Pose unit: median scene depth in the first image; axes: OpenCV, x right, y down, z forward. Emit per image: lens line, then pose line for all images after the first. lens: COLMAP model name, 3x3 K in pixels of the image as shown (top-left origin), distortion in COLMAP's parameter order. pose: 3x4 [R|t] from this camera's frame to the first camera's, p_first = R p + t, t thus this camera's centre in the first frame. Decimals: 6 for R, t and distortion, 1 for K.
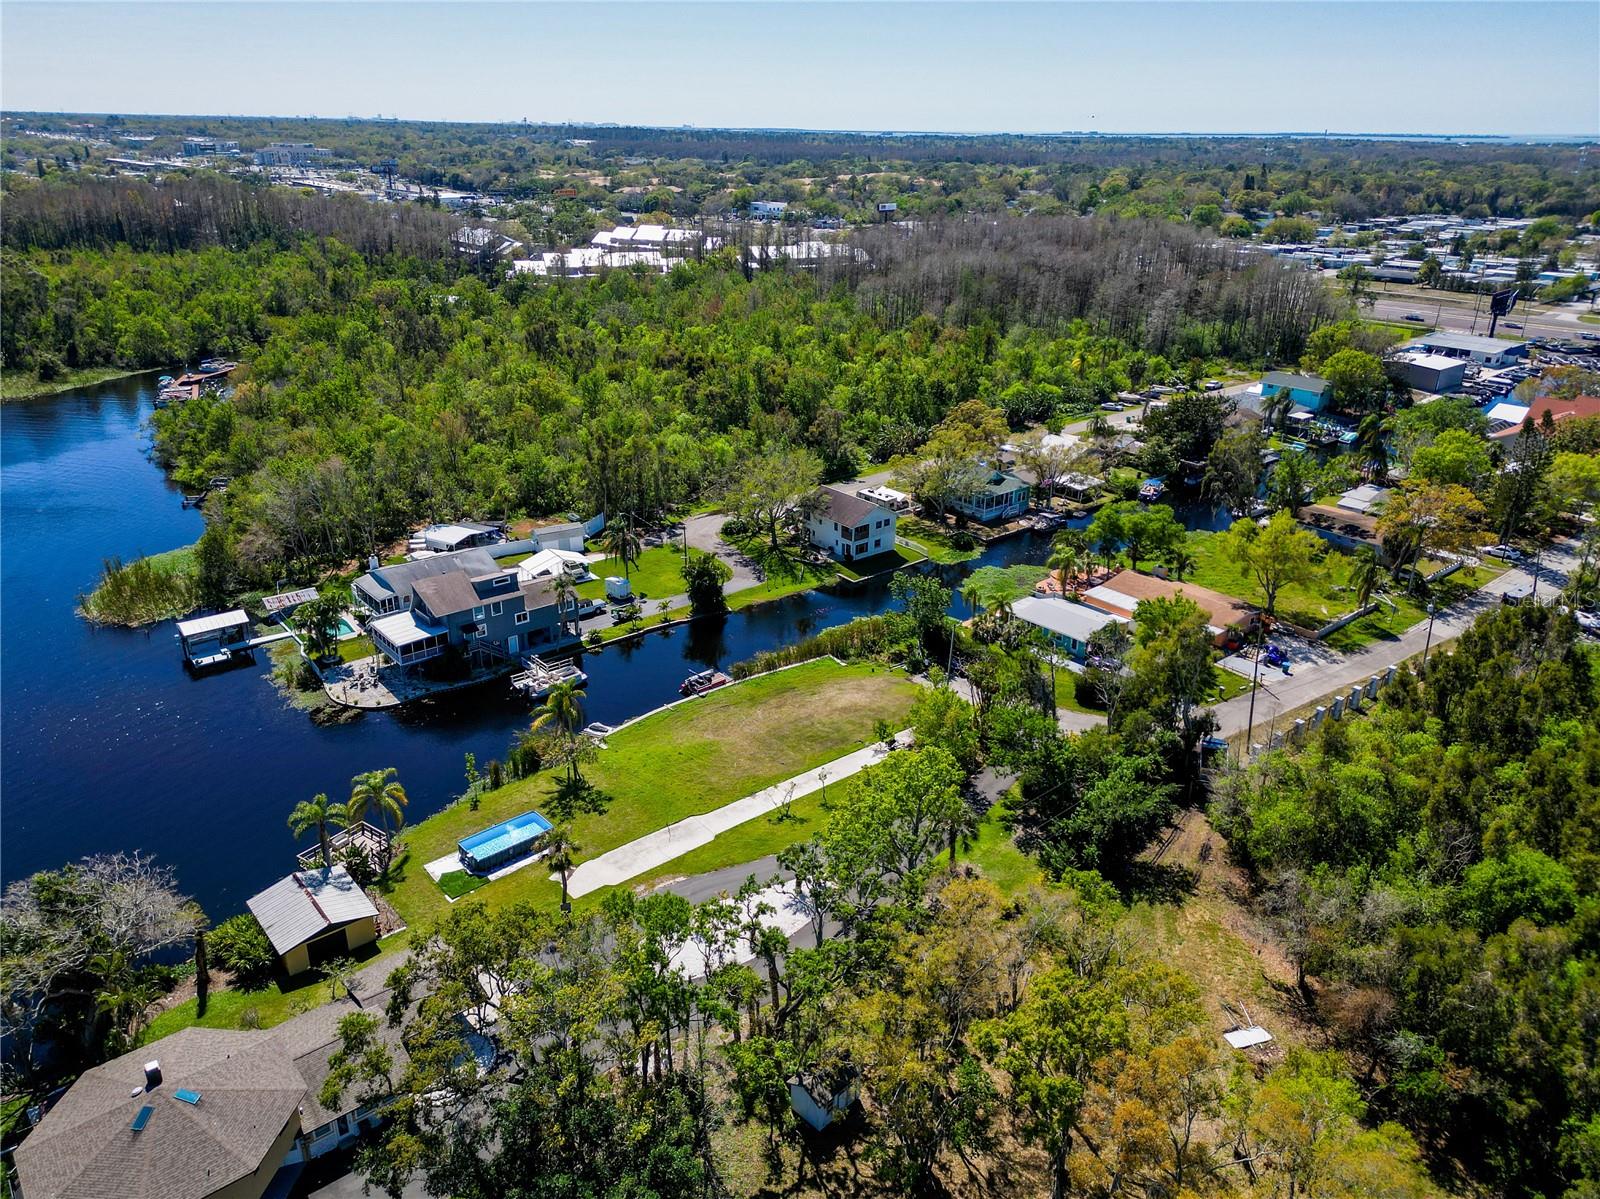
lens RADIAL K [[1117.0, 0, 806.3], [0, 1117.0, 596.5], [0, 0, 1]] dist [0.064799, -0.052619]
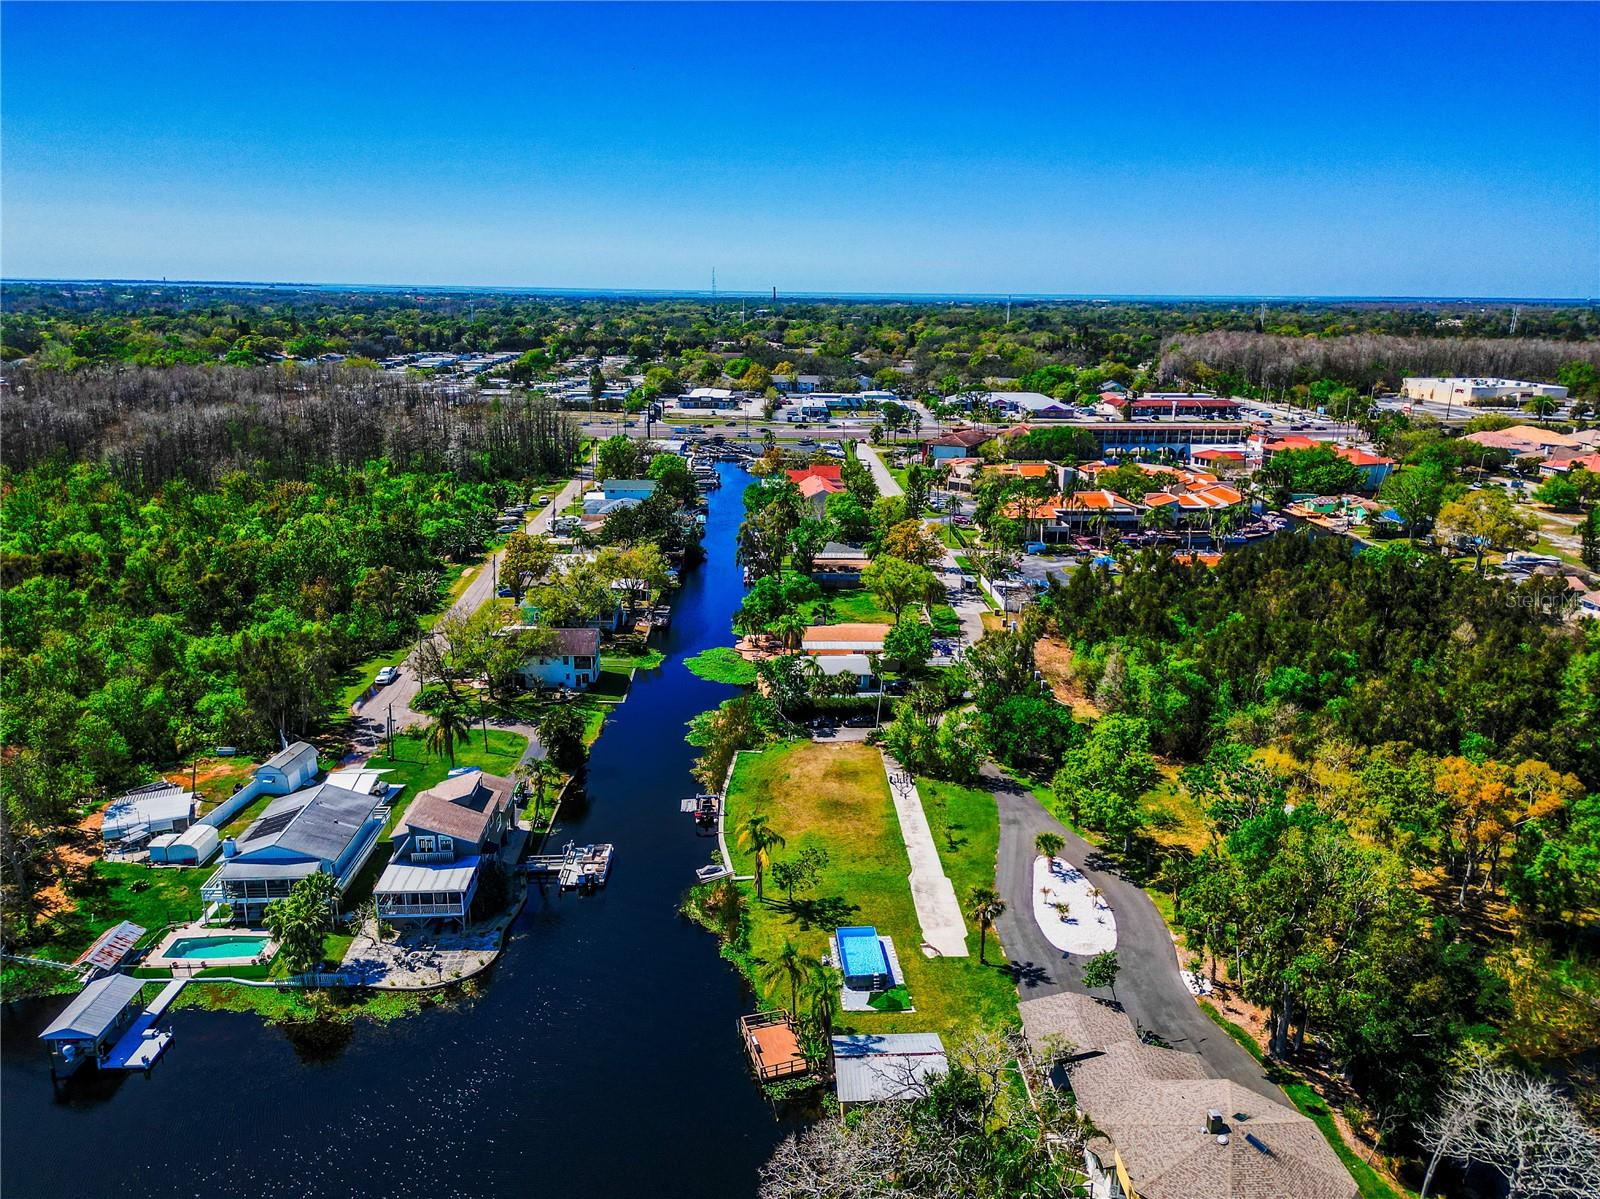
lens RADIAL K [[1117.0, 0, 806.3], [0, 1117.0, 596.5], [0, 0, 1]] dist [0.064799, -0.052619]
pose [[0.609992, -0.213967, 0.762973, -0.715008], [0.300494, 0.953398, 0.027126, -0.096358], [-0.733221, 0.212722, 0.645861, 0.222353]]
